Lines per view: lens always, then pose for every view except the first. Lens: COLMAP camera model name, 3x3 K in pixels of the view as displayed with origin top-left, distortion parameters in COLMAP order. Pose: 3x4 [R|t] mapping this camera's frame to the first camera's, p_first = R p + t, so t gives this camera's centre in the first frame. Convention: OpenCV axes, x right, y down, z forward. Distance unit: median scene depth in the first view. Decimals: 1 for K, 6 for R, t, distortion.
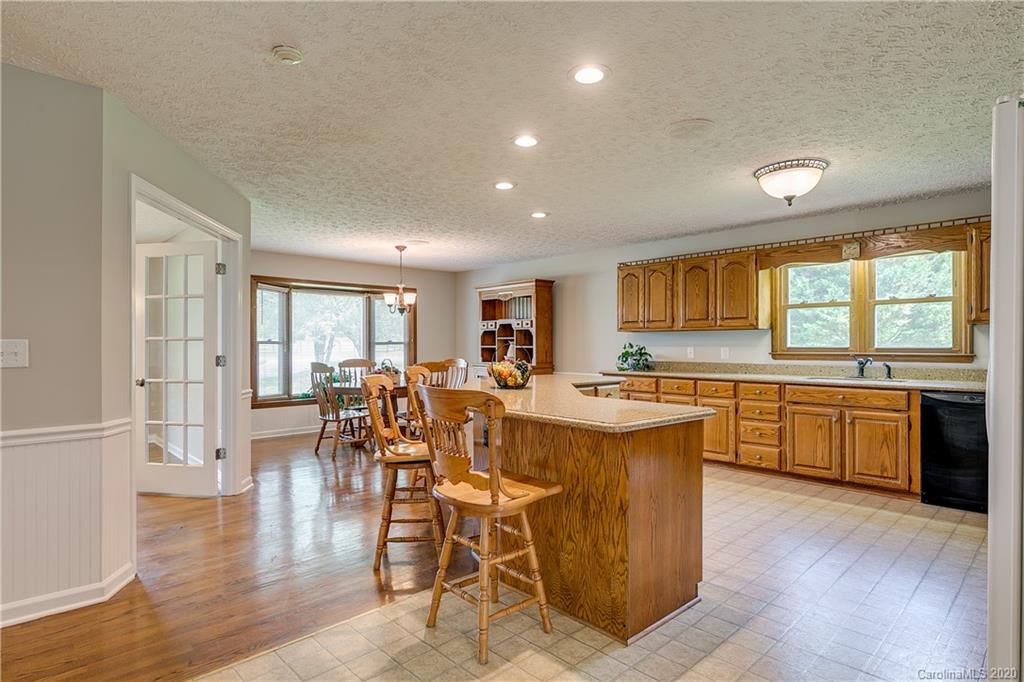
lens RADIAL K [[549.0, 0, 512.0], [0, 549.0, 341.0], [0, 0, 1]] dist [-0.003086, 0.000184]
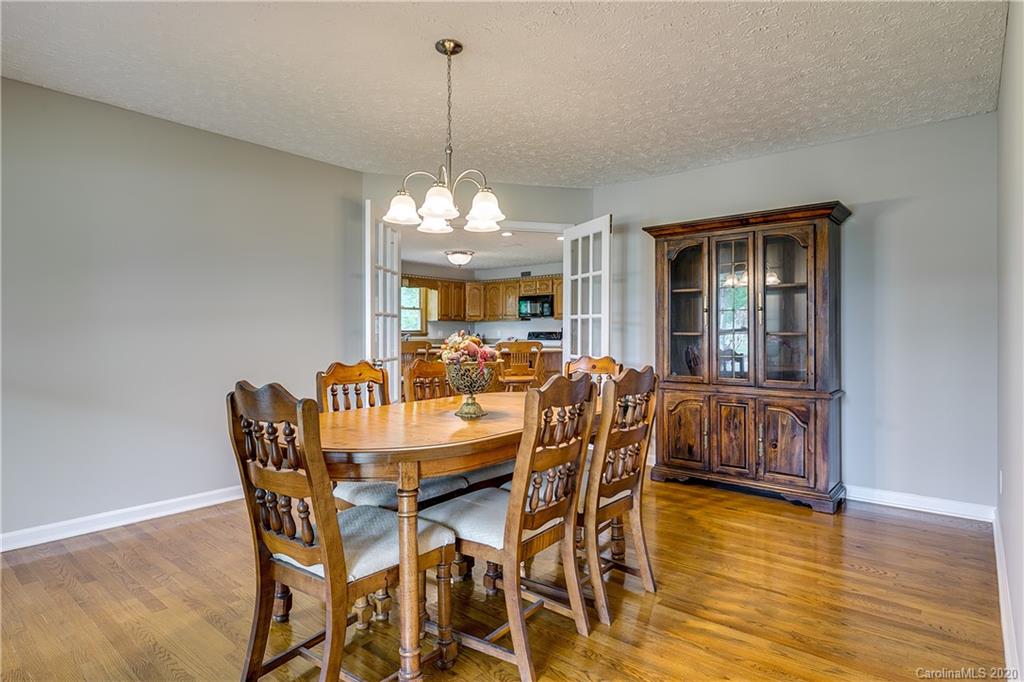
lens RADIAL K [[549.0, 0, 512.0], [0, 549.0, 341.0], [0, 0, 1]] dist [-0.003086, 0.000184]
pose [[-0.110664, -0.012076, 0.993785, -1.248285], [-0.007461, 0.999908, 0.011319, 0.023109], [-0.993830, -0.006162, -0.110743, 0.709479]]
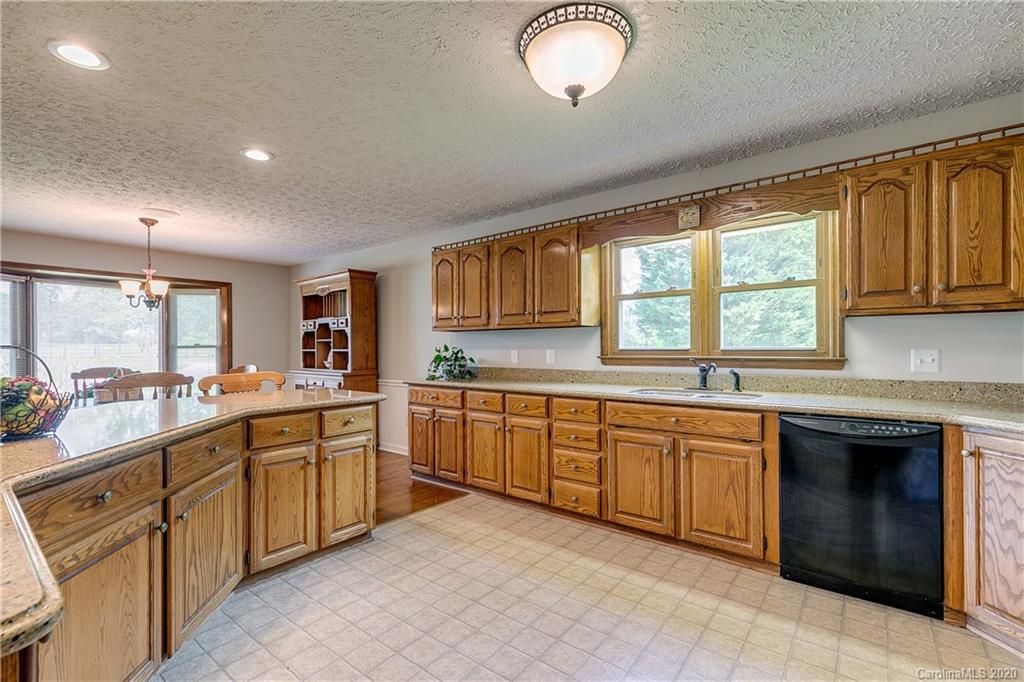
lens RADIAL K [[461.1, 0, 513.3], [0, 461.1, 344.8], [0, 0, 1]] dist [0.001426, 0.000636]
pose [[0.990381, -0.003968, 0.138313, 0.255887], [0.003899, 0.999992, 0.000769, 0.003810], [-0.138315, -0.000223, 0.990388, 0.359653]]
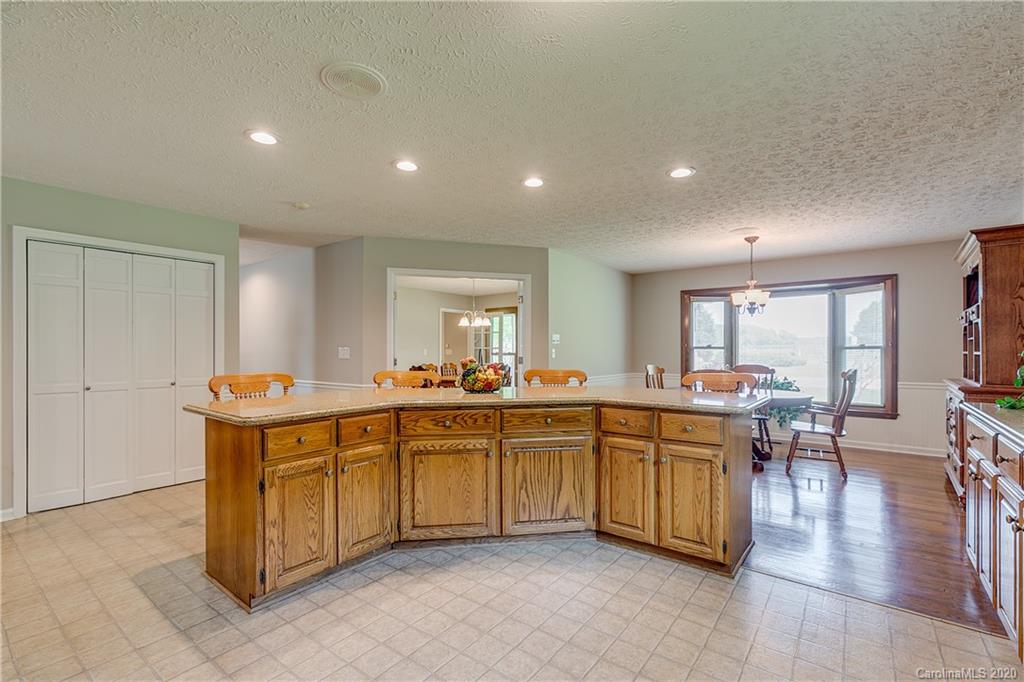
lens RADIAL K [[461.1, 0, 513.3], [0, 461.1, 344.8], [0, 0, 1]] dist [0.001426, 0.000636]
pose [[0.155490, -0.008960, -0.987797, 0.570329], [0.005464, 0.999951, -0.008211, 0.004407], [0.987822, -0.004121, 0.155531, 0.621750]]
